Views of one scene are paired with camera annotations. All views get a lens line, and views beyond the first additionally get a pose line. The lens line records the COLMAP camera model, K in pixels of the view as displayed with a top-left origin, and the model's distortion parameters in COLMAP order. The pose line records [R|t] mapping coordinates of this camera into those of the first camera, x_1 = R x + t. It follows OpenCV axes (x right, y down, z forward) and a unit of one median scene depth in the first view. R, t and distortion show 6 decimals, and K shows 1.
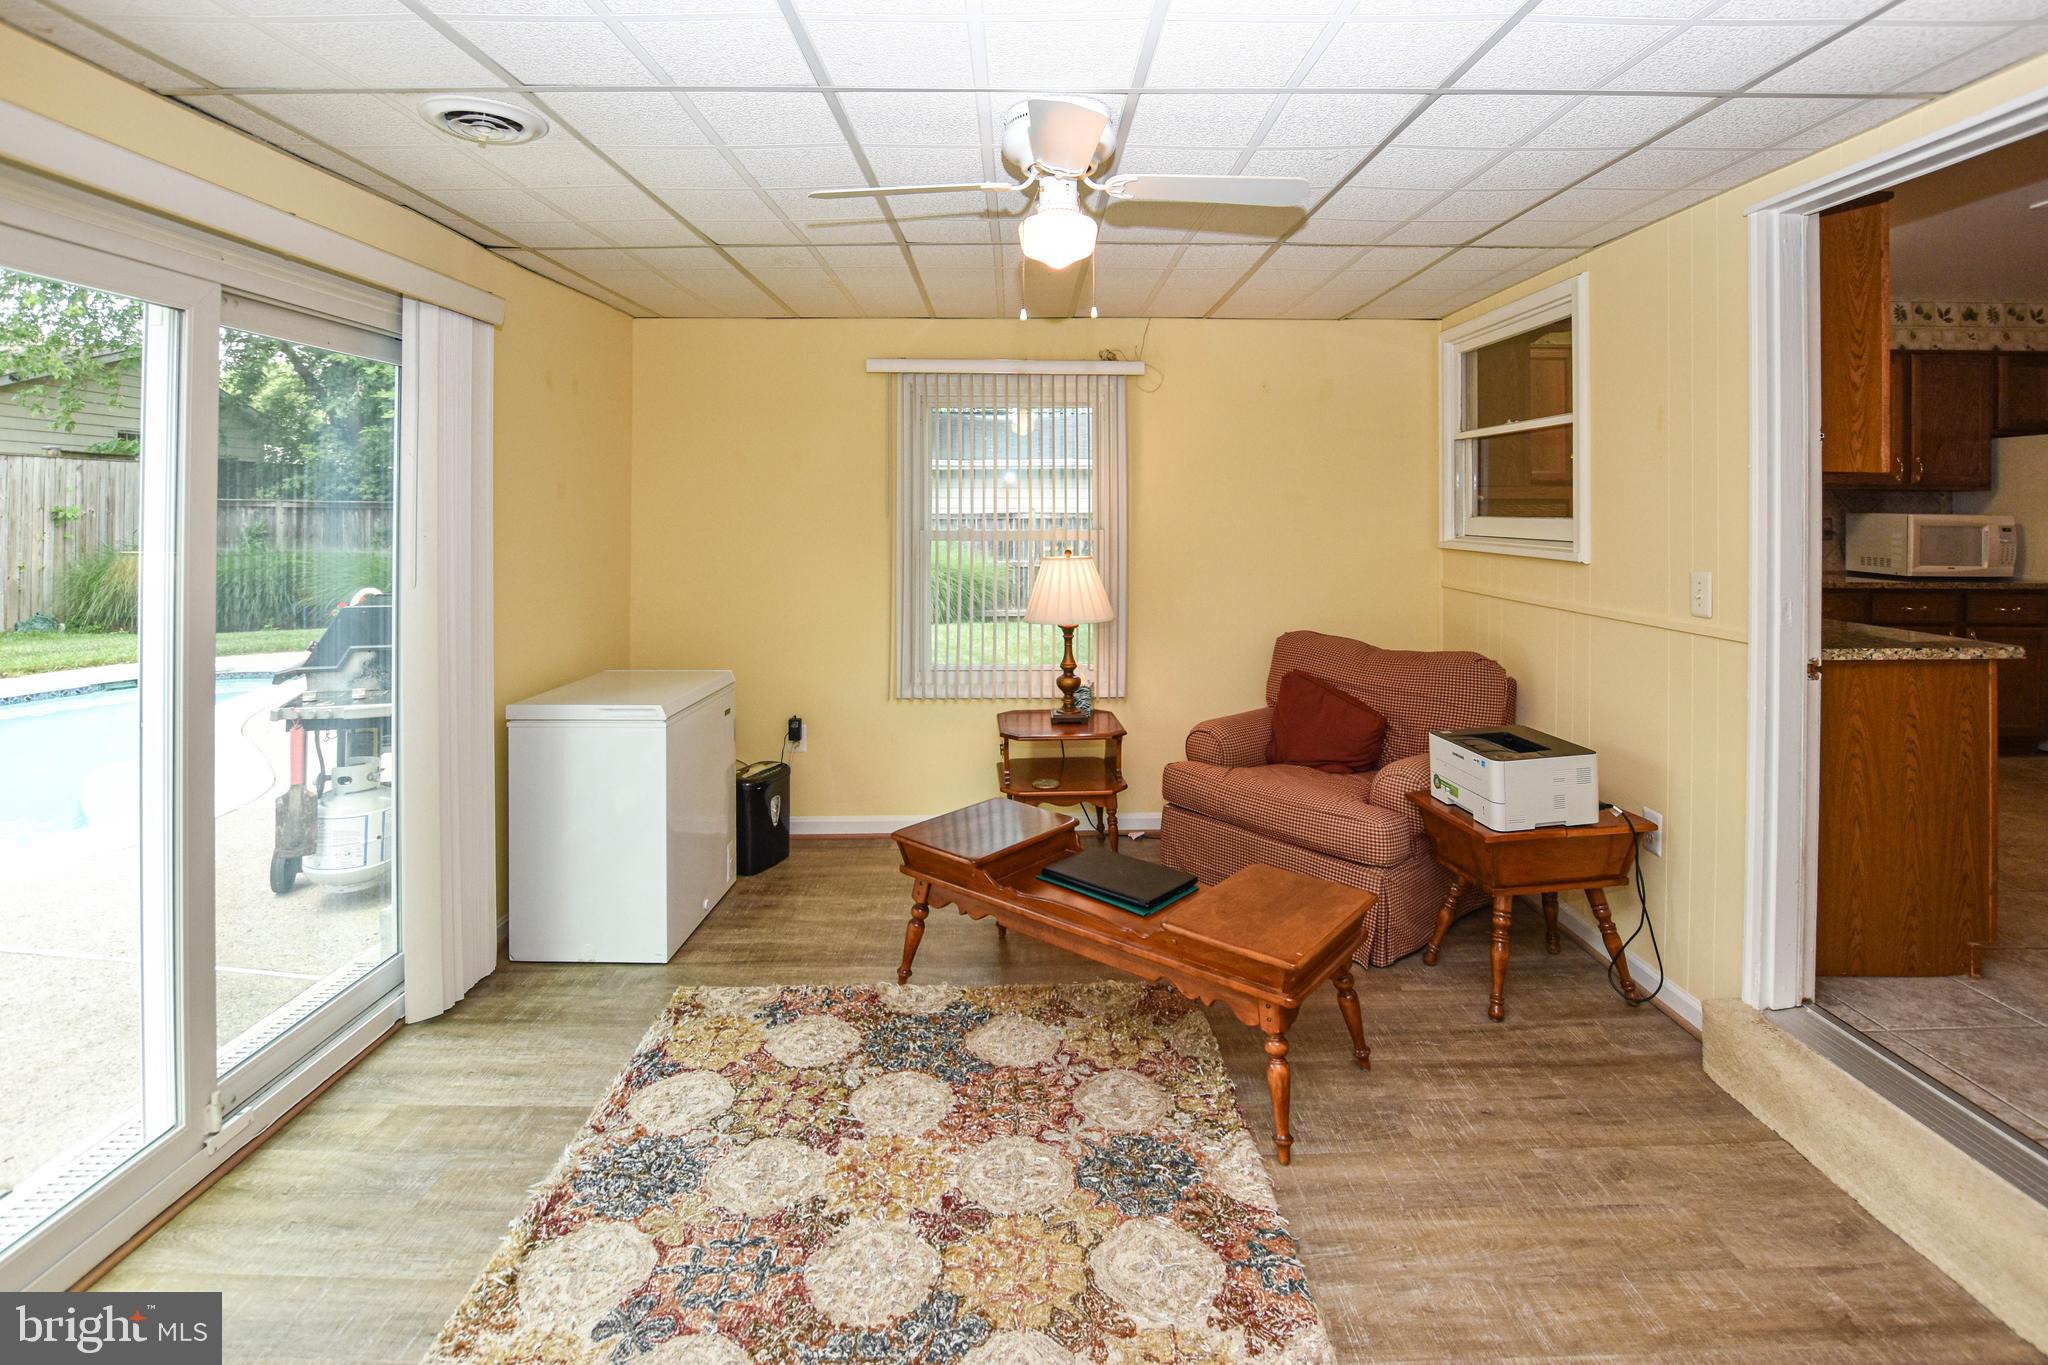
lens RADIAL K [[953.7, 0, 1023.5], [0, 953.7, 490.0], [0, 0, 1]] dist [-0.030244, 0.001587]
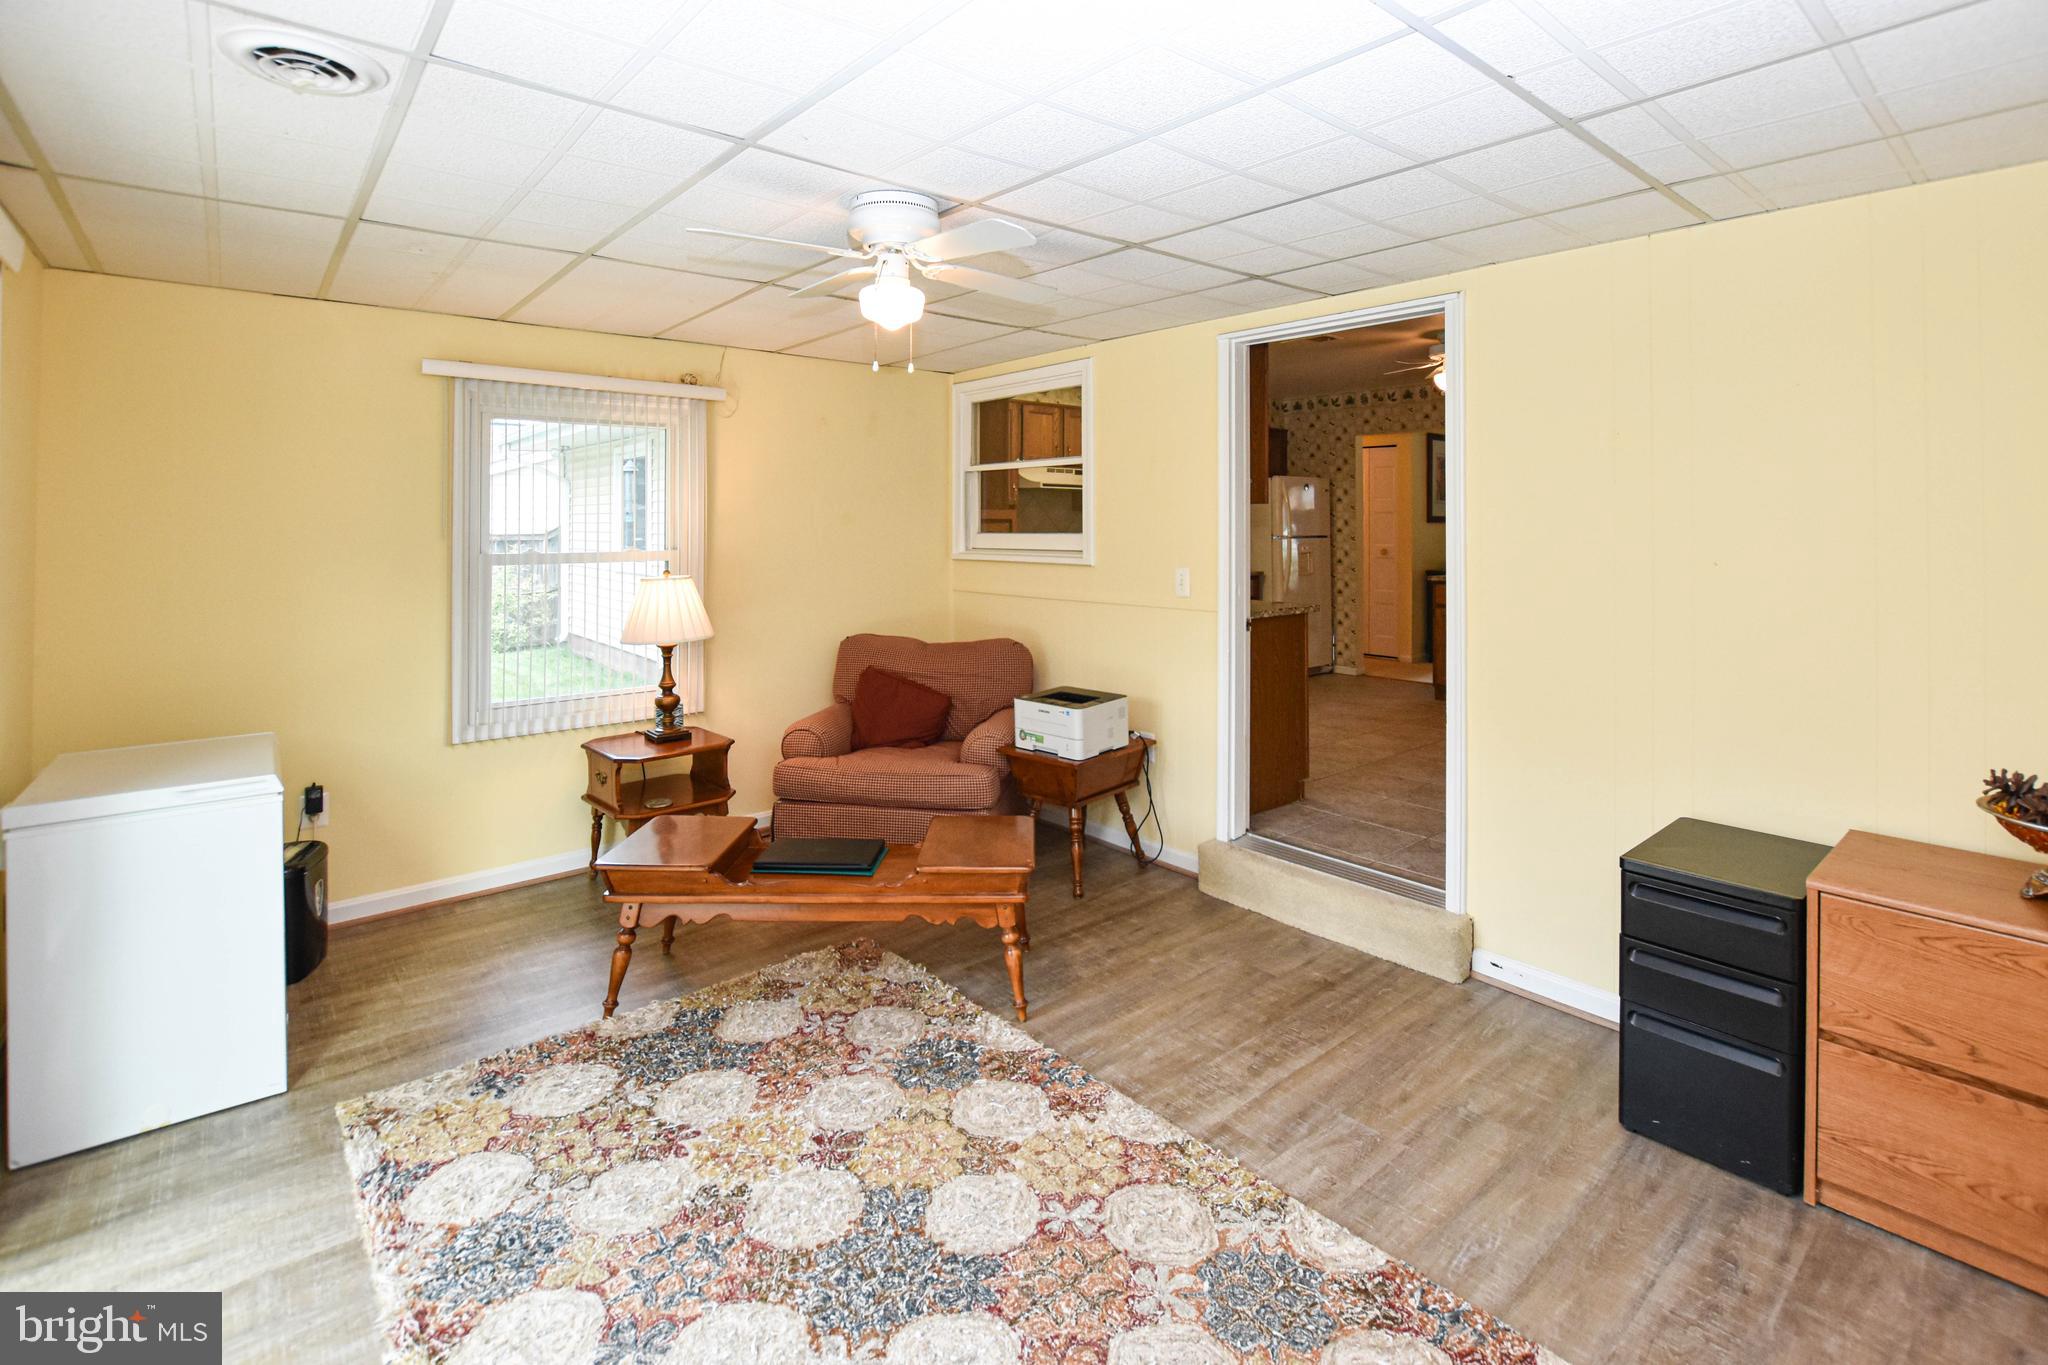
lens RADIAL K [[965.8, 0, 1026.7], [0, 965.8, 493.8], [0, 0, 1]] dist [-0.032765, 0.001261]
pose [[0.764753, 0.016861, 0.644103, -0.513743], [-0.007235, 0.999819, -0.017582, -0.004348], [-0.644283, 0.008786, 0.764737, -0.039813]]
